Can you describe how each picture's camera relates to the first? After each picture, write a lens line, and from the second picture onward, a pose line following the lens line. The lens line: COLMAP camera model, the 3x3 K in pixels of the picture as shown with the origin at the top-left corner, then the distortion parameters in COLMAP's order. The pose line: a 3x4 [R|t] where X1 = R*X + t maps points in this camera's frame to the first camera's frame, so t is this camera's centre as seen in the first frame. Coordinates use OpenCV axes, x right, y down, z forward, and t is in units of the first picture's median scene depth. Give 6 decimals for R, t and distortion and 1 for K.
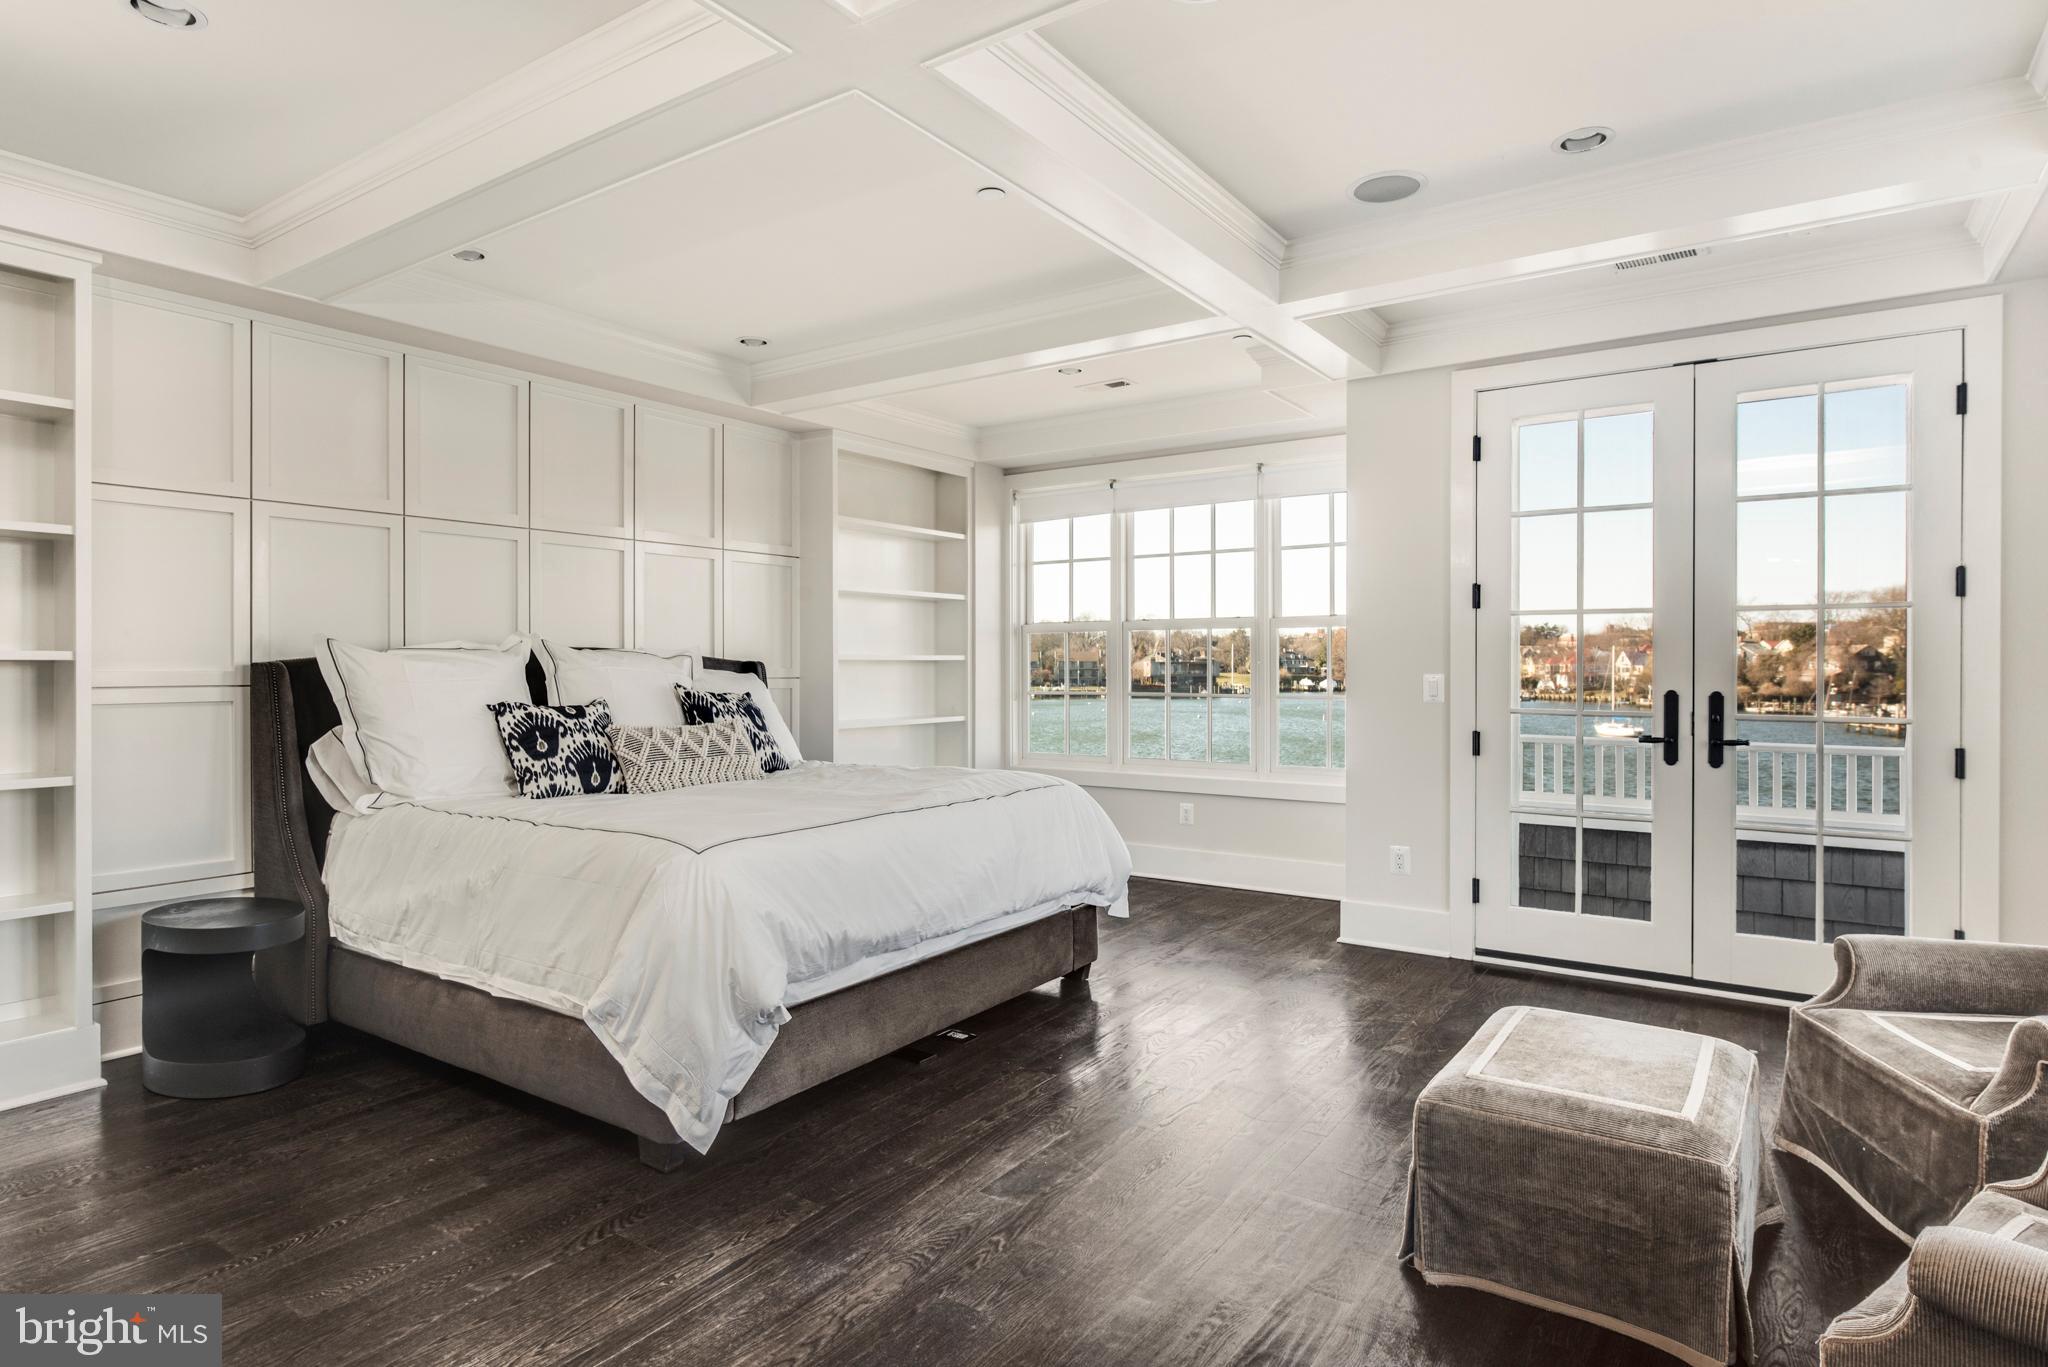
lens RADIAL K [[1104.5, 0, 1030.9], [0, 1104.5, 677.5], [0, 0, 1]] dist [-0.003194, -0.000350]
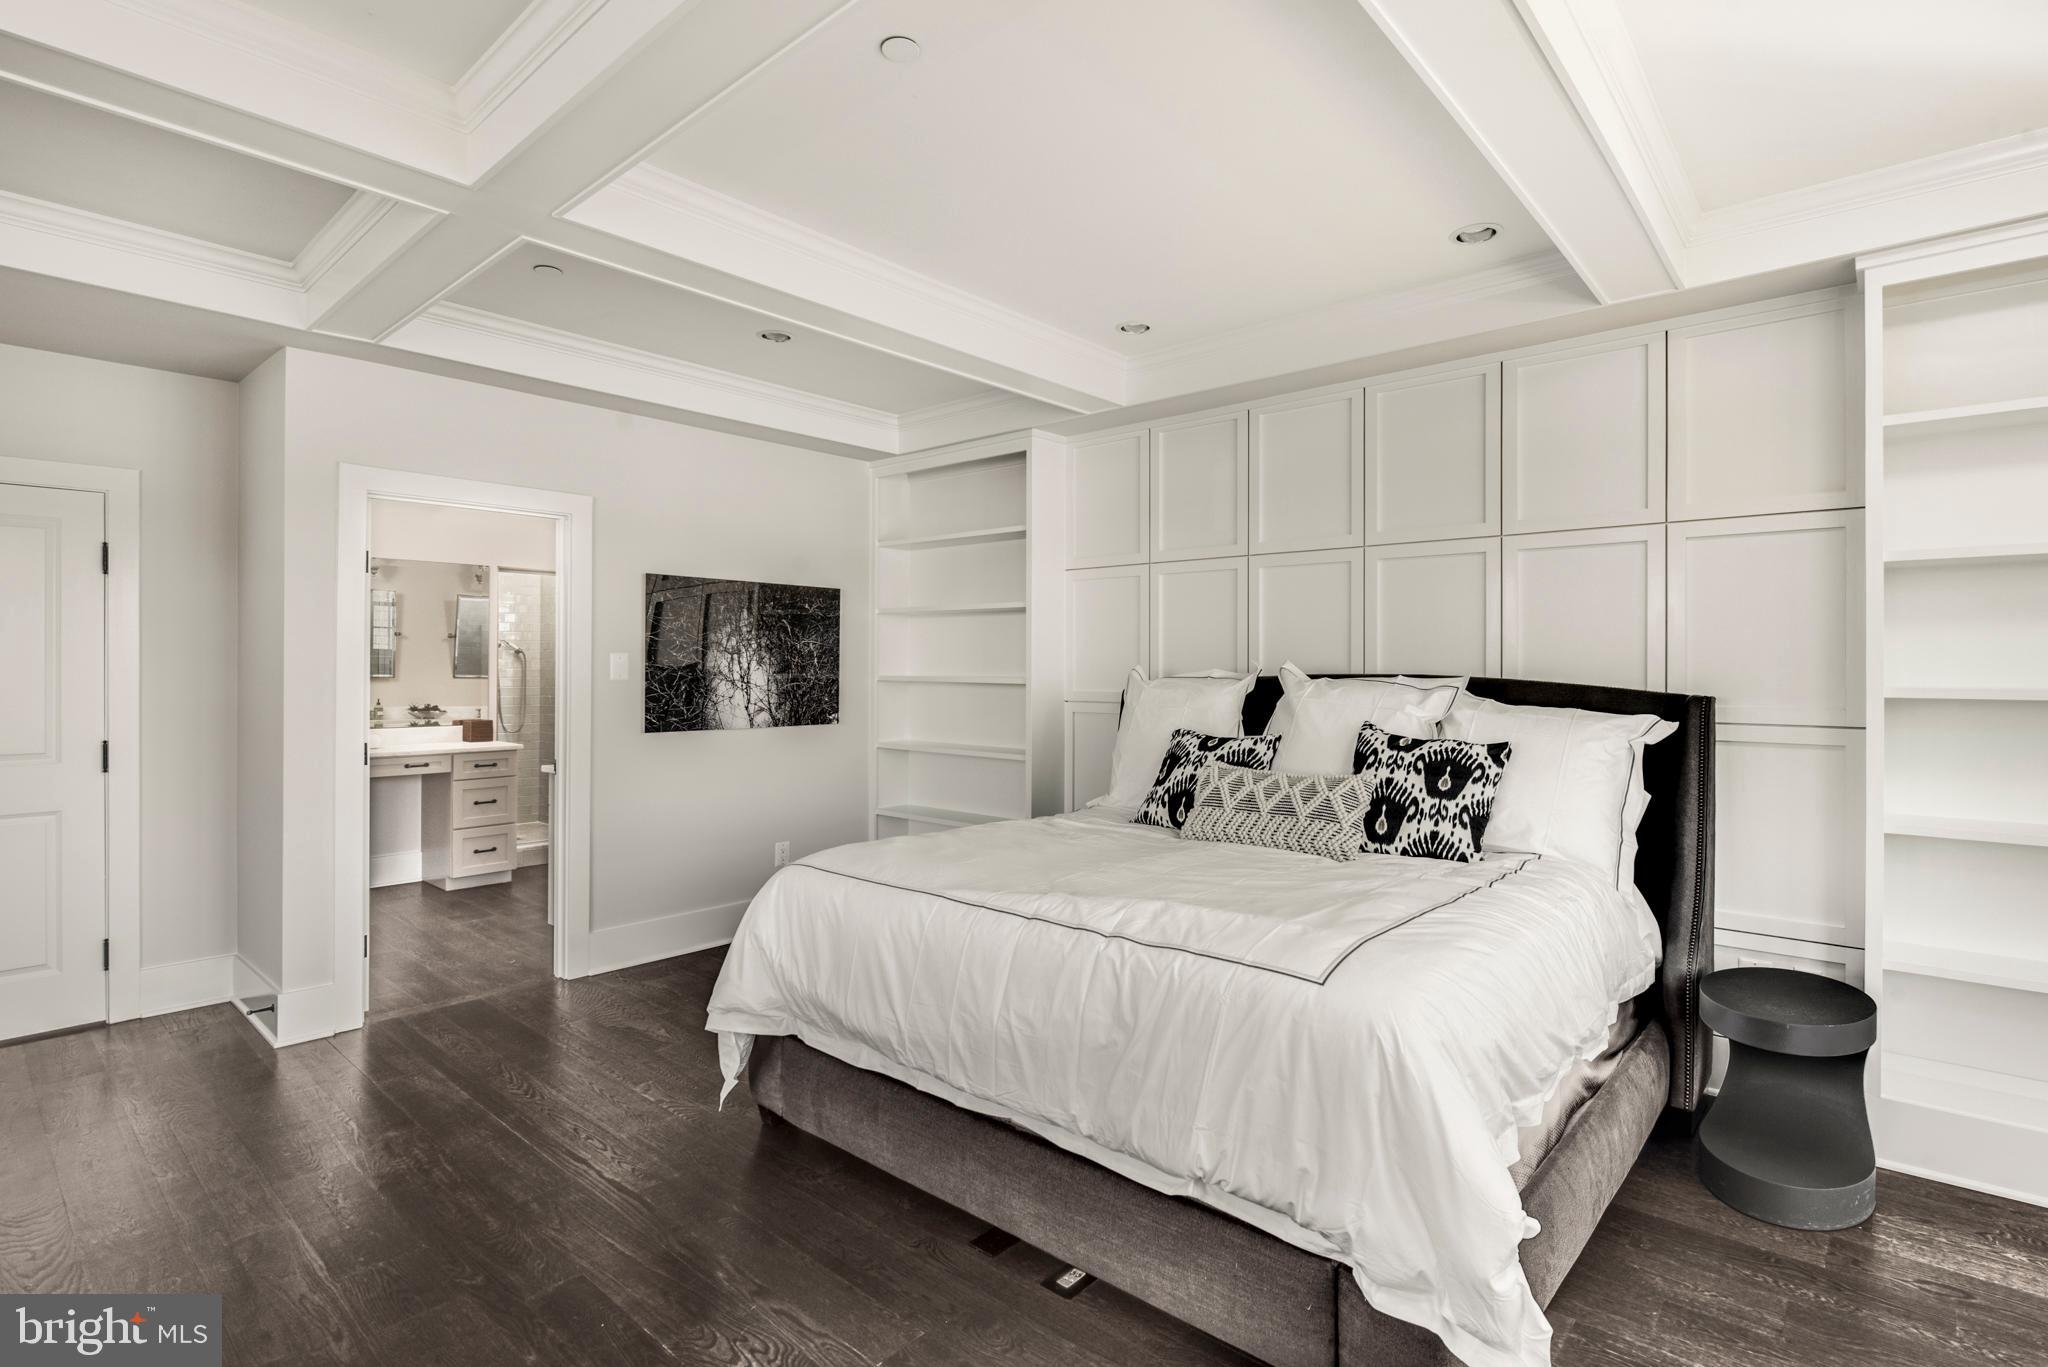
lens RADIAL K [[993.8, 0, 1024.8], [0, 993.8, 673.8], [0, 0, 1]] dist [-0.016346, -0.000099]
pose [[-0.119622, 0.004127, -0.992811, 0.264713], [-0.017394, 0.999829, 0.006252, -0.018596], [0.992667, 0.018017, -0.119530, 0.530969]]
